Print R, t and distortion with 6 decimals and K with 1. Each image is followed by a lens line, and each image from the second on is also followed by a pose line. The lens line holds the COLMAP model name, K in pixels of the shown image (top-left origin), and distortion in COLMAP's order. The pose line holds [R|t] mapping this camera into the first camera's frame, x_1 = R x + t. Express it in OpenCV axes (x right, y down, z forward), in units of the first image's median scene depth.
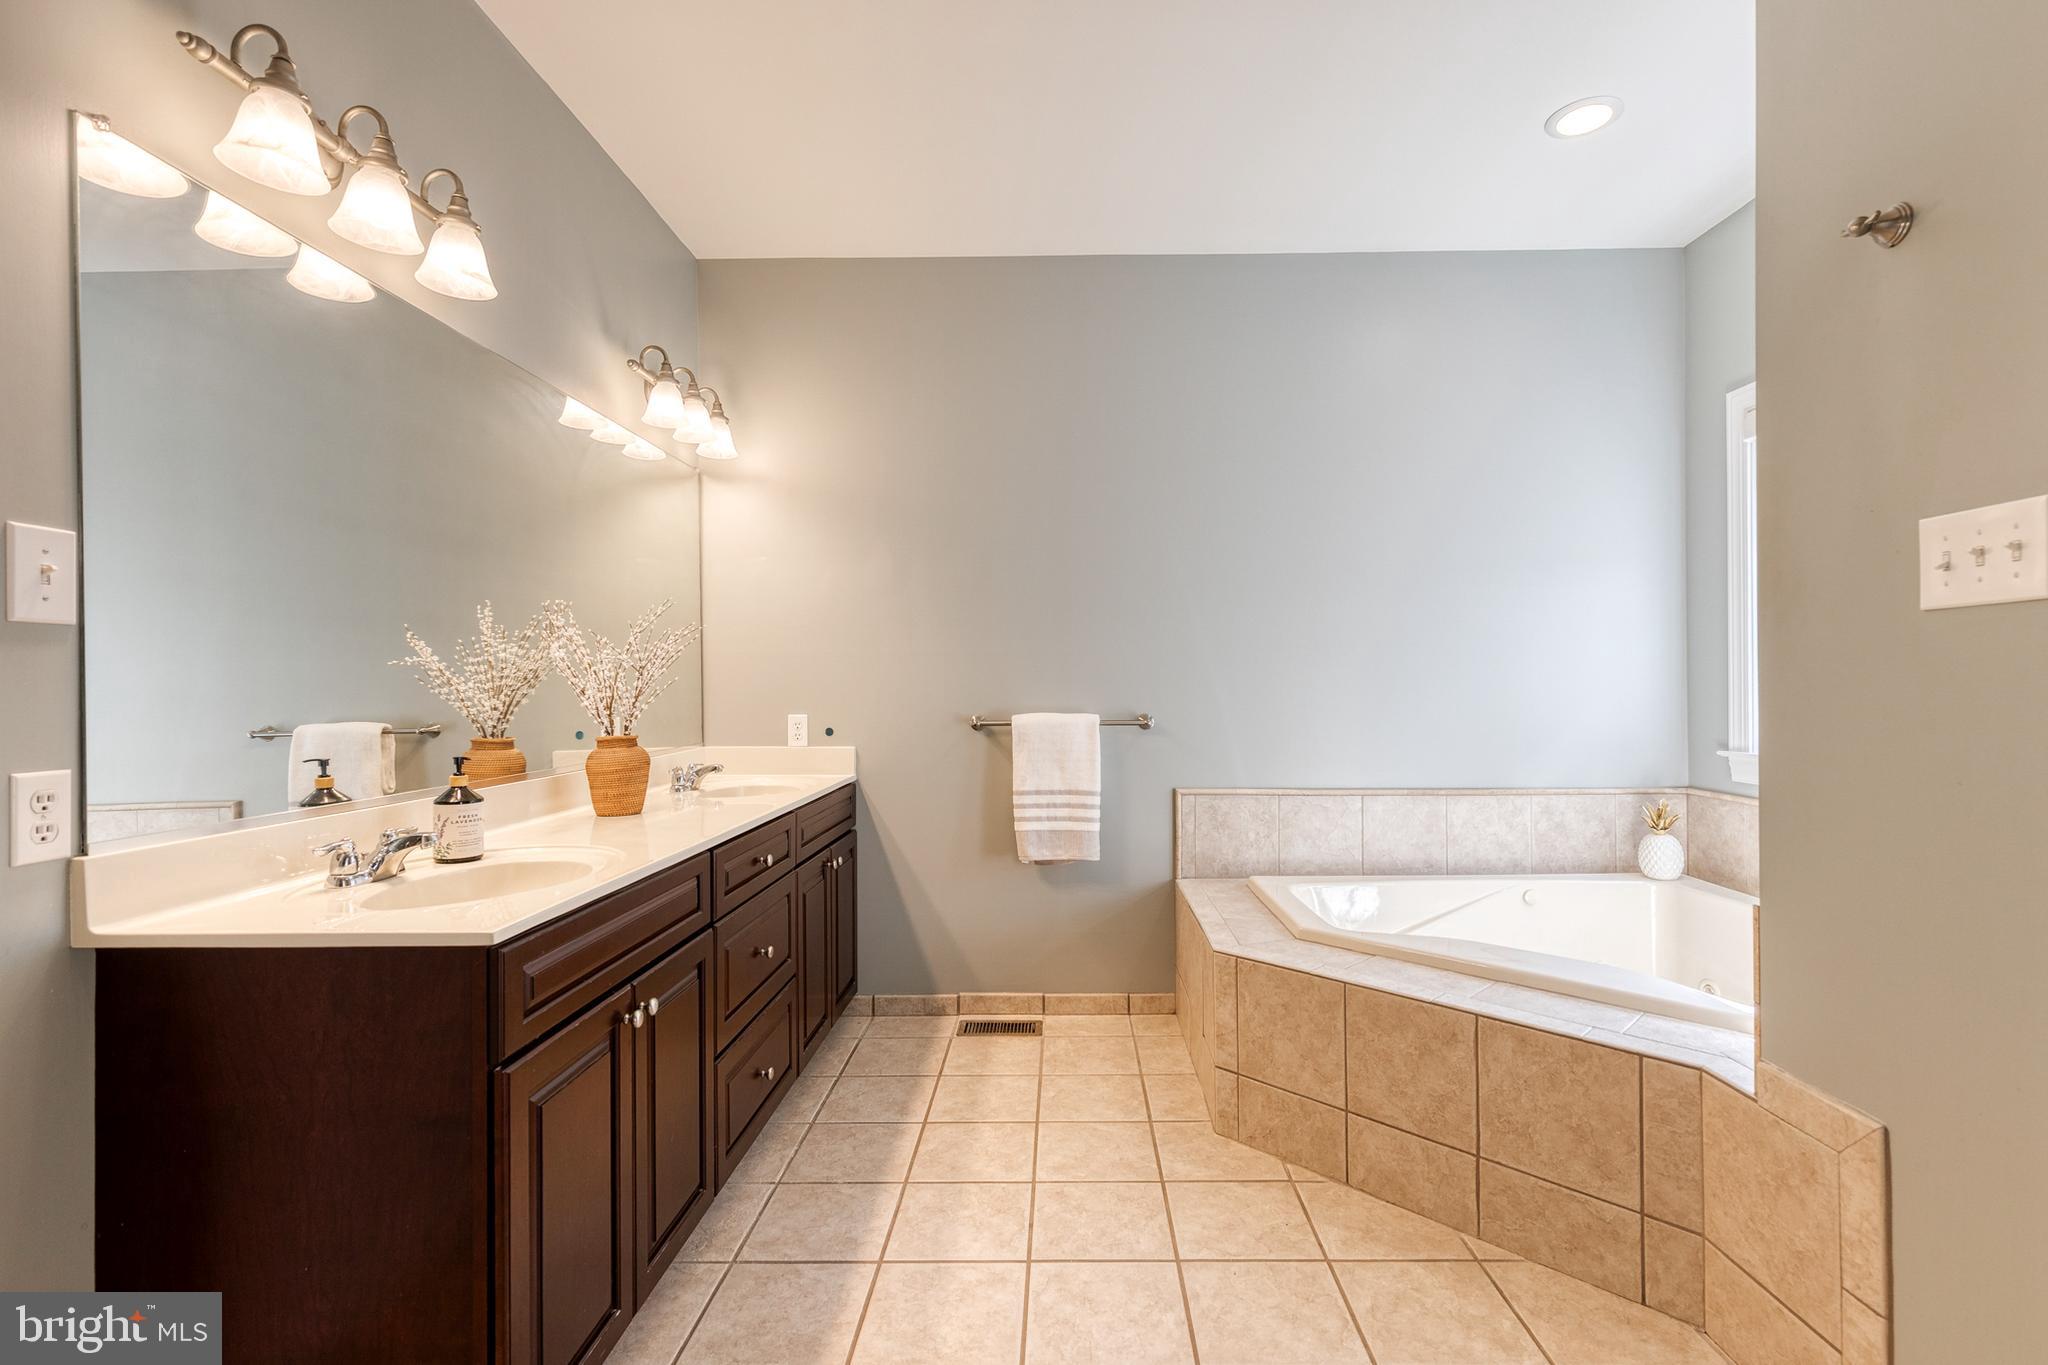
lens RADIAL K [[949.3, 0, 1033.0], [0, 949.3, 677.8], [0, 0, 1]] dist [0.015657, -0.000142]
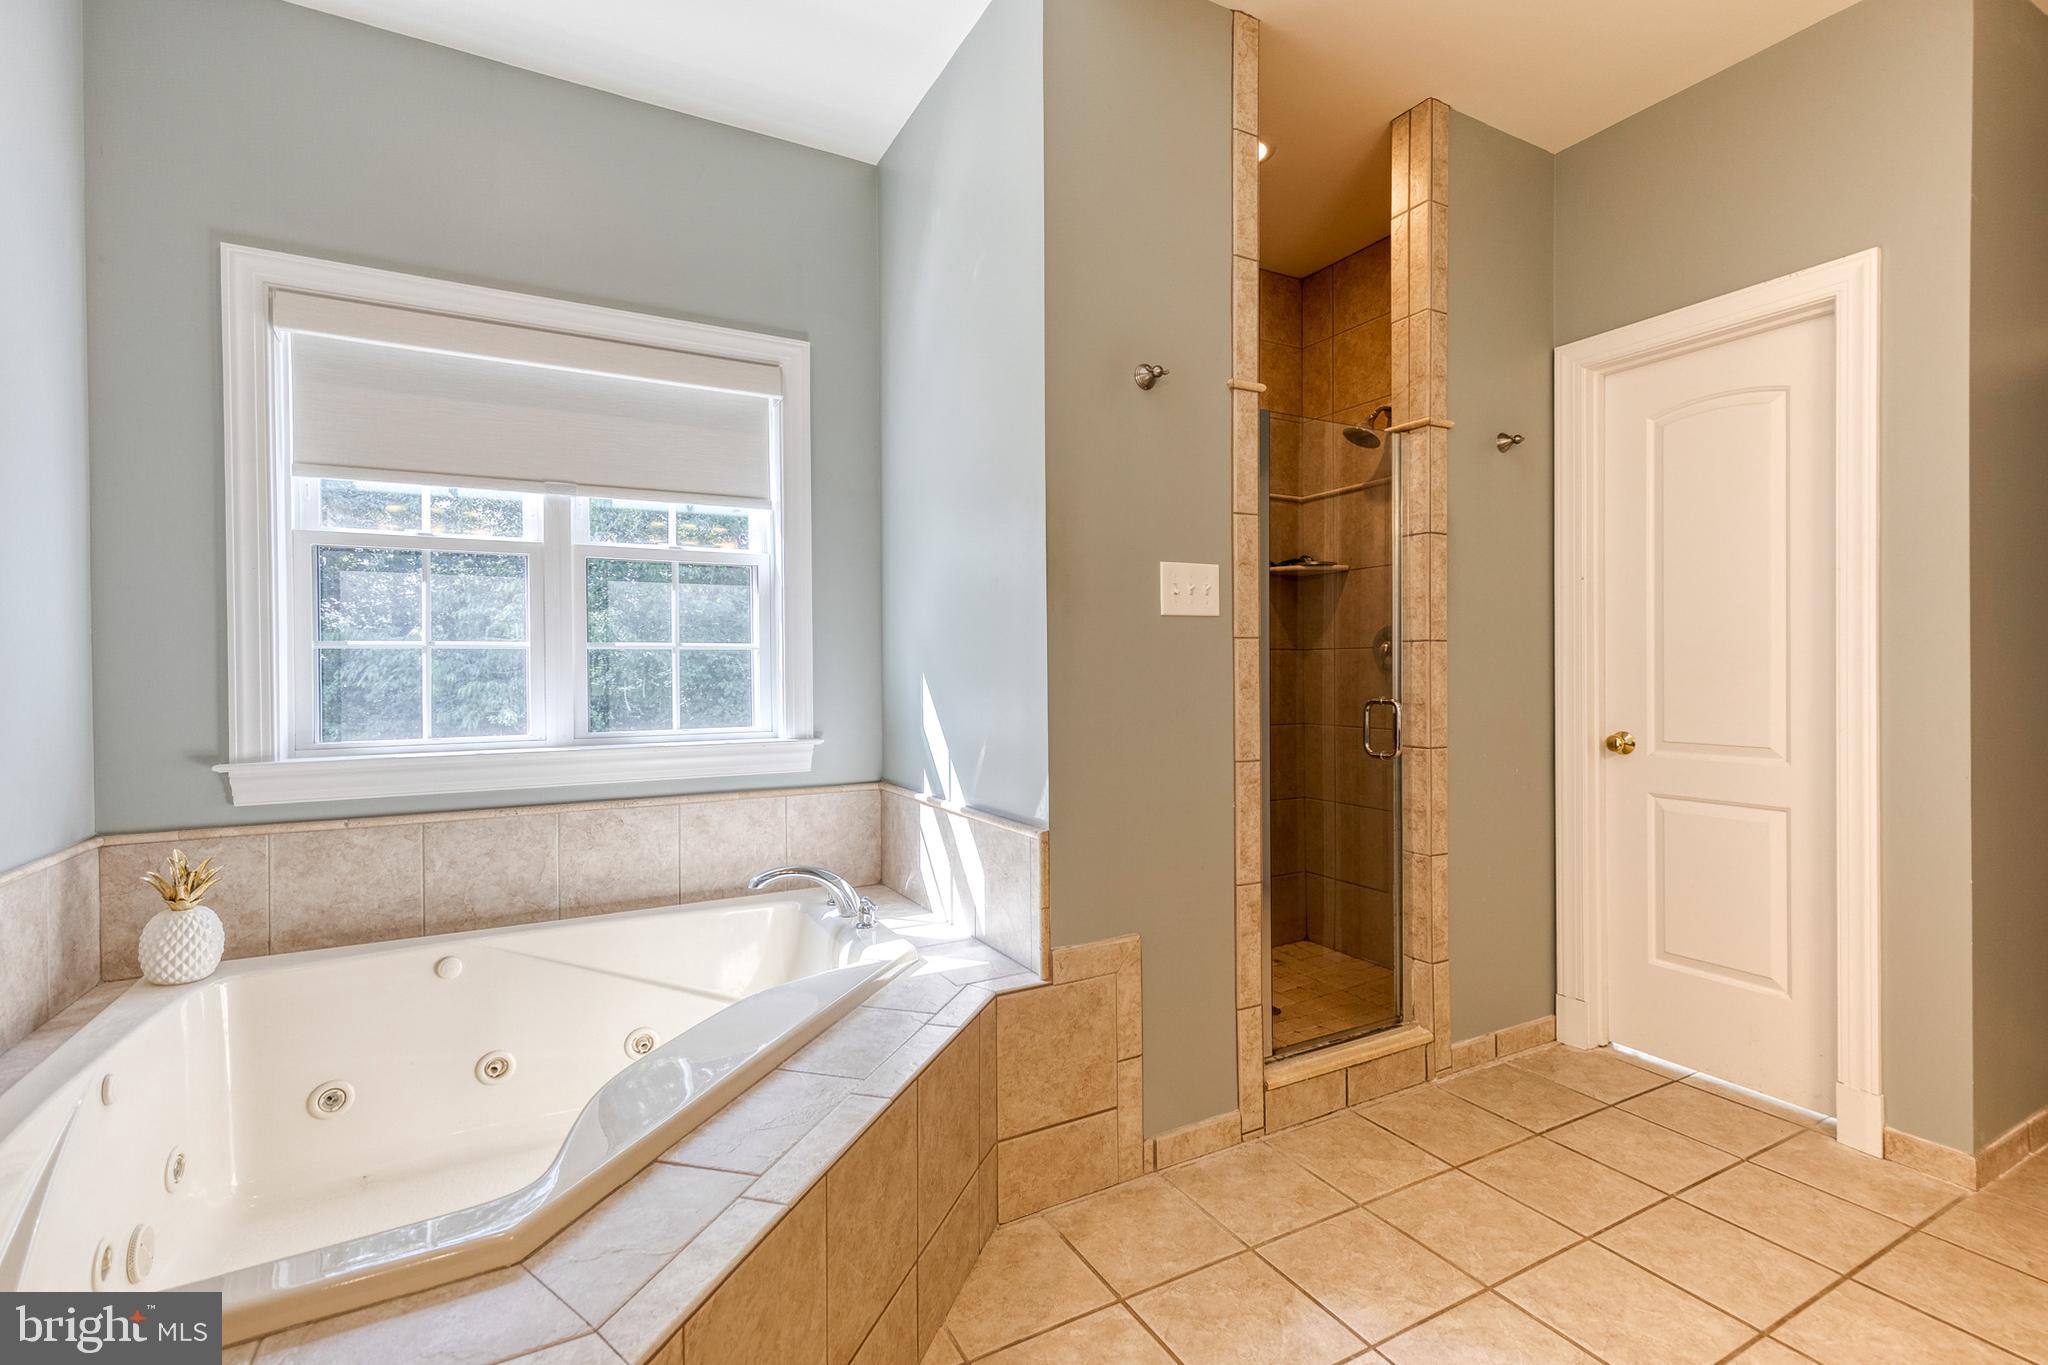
lens RADIAL K [[949.3, 0, 1033.0], [0, 949.3, 677.8], [0, 0, 1]] dist [0.015657, -0.000142]
pose [[-0.516476, 0.002929, 0.856297, -0.312957], [0.004475, 0.999990, -0.000722, 0.033413], [-0.856290, 0.003459, -0.516483, 1.641925]]
